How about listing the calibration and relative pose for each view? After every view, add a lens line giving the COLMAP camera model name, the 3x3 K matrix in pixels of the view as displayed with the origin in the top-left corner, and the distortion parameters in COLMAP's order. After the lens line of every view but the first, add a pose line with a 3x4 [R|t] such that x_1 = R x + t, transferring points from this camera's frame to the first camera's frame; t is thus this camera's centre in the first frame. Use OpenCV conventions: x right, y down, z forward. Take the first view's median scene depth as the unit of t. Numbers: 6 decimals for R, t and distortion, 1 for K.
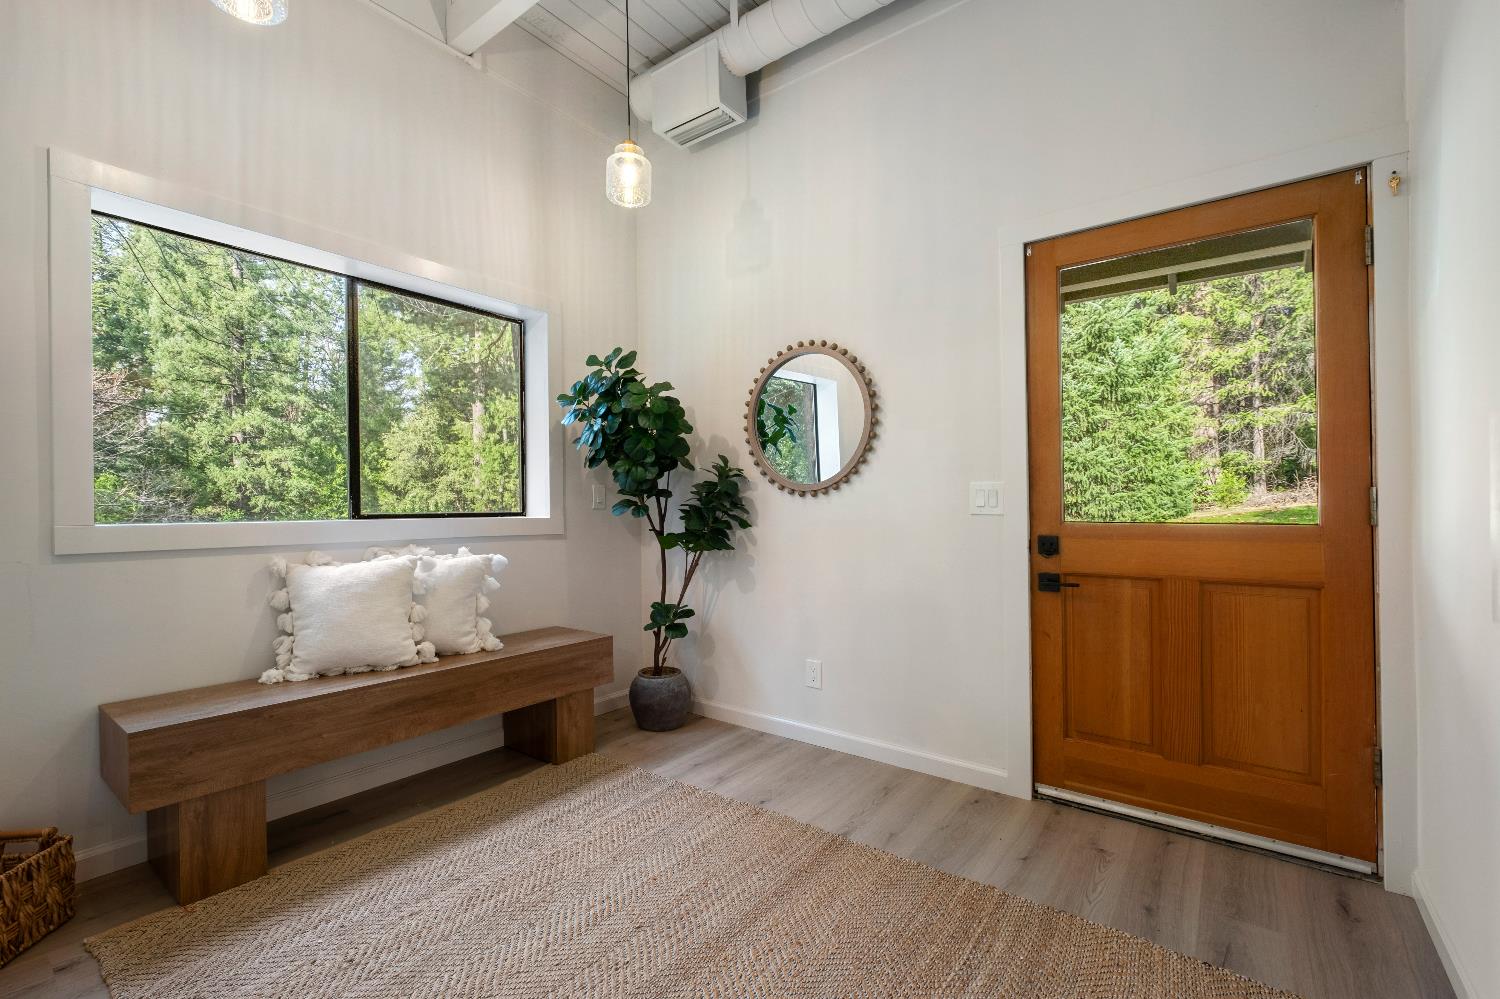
lens RADIAL K [[655.7, 0, 750.3], [0, 655.7, 501.7], [0, 0, 1]] dist [-0.005038, -0.000629]
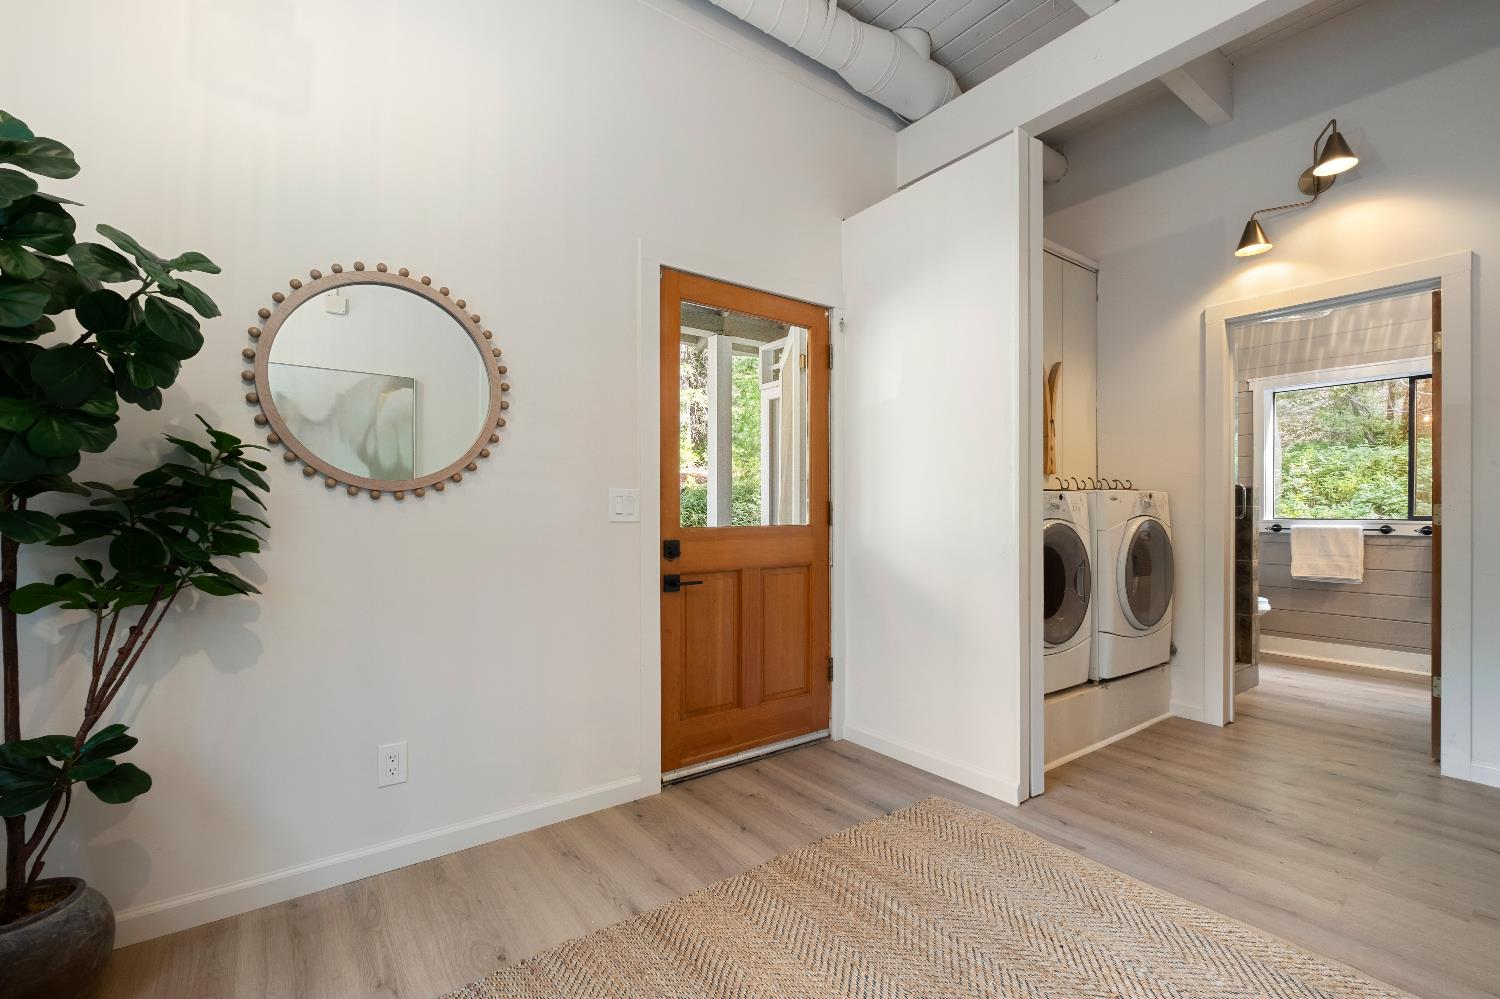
lens RADIAL K [[655.7, 0, 750.3], [0, 655.7, 501.7], [0, 0, 1]] dist [-0.005038, -0.000629]
pose [[0.275977, 0.017515, 0.961005, -0.569025], [-0.004308, 0.999846, -0.016986, 0.005479], [-0.961155, 0.000548, 0.276010, 0.584097]]
